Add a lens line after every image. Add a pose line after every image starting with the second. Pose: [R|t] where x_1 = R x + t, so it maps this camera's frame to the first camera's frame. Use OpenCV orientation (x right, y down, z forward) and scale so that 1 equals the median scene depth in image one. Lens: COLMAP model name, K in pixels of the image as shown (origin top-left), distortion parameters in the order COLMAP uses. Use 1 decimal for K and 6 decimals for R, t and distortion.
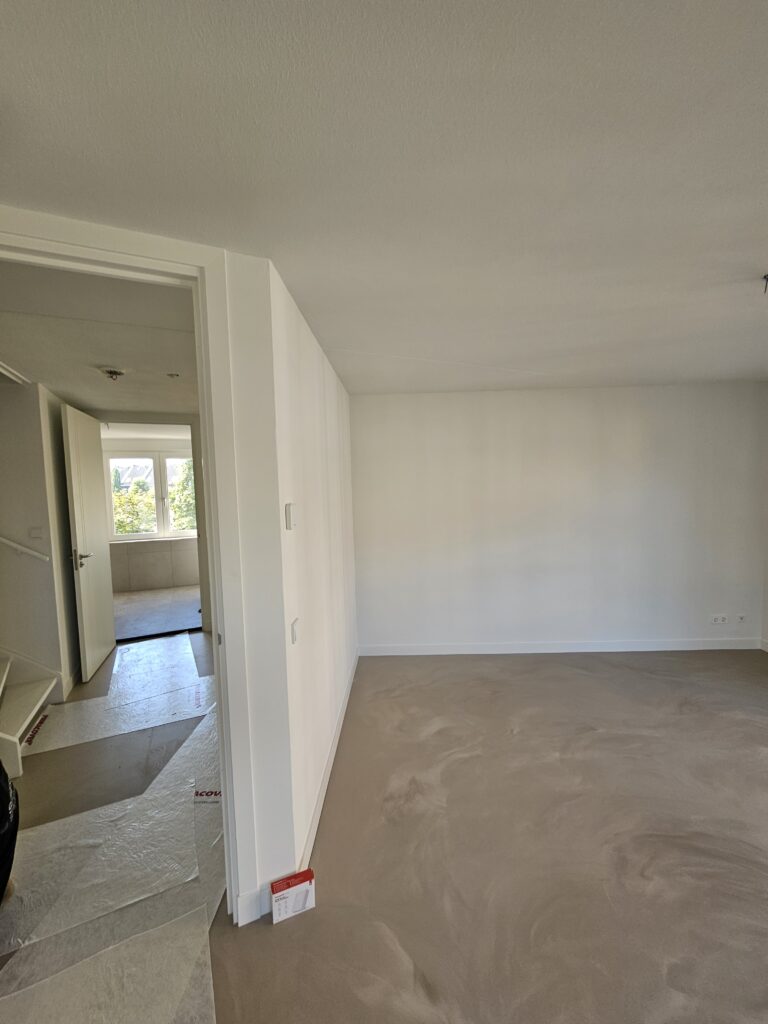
lens RADIAL K [[402.3, 0, 384.0], [0, 402.3, 512.0], [0, 0, 1]] dist [0.002318, 0.000151]
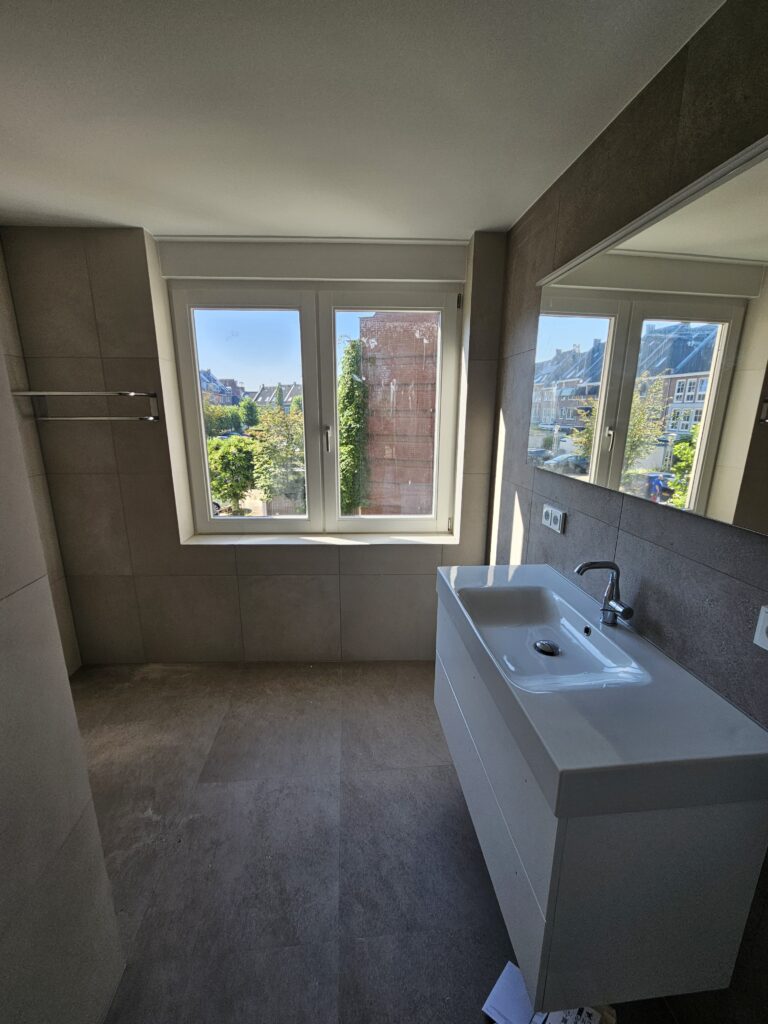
lens RADIAL K [[426.4, 0, 380.4], [0, 426.4, 522.1], [0, 0, 1]] dist [0.000109, 0.000030]
pose [[0.933698, 0.119198, -0.337638, -0.131453], [-0.052364, 0.978281, 0.200560, -0.010990], [0.354211, -0.169582, 0.919661, 0.236376]]
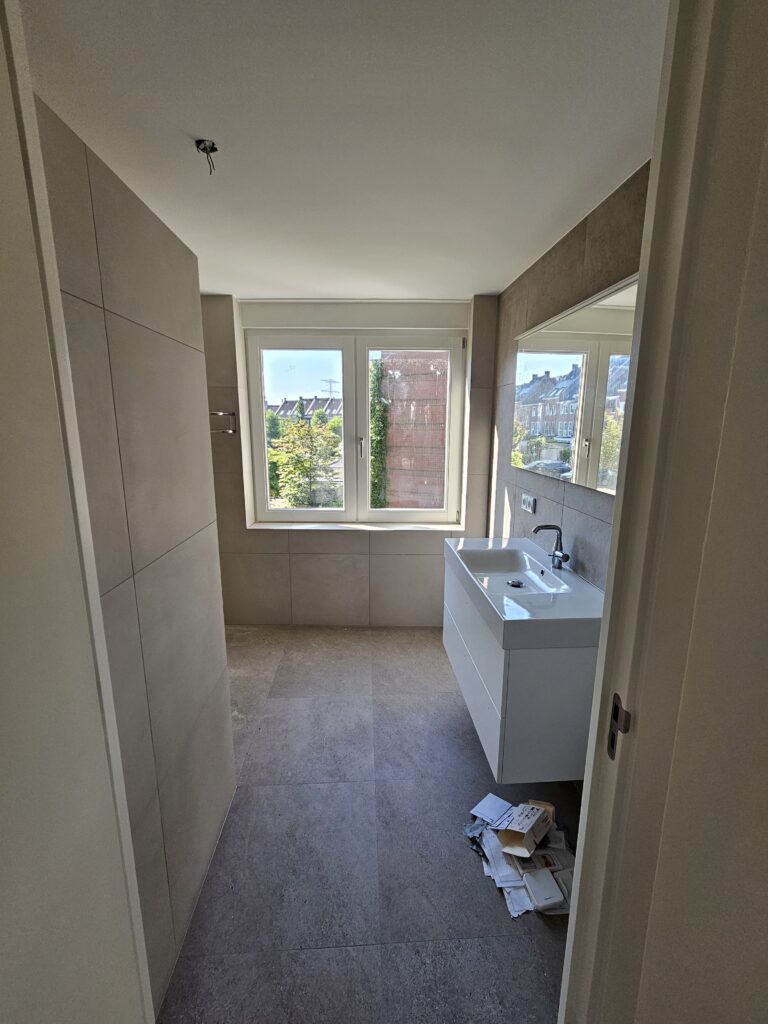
lens RADIAL K [[424.9, 0, 388.3], [0, 424.9, 513.9], [0, 0, 1]] dist [0.001026, 0.000054]
pose [[0.924929, 0.109317, -0.364083, -0.119802], [-0.055094, 0.986196, 0.156147, -0.009754], [0.376127, -0.124367, 0.918184, 0.200983]]
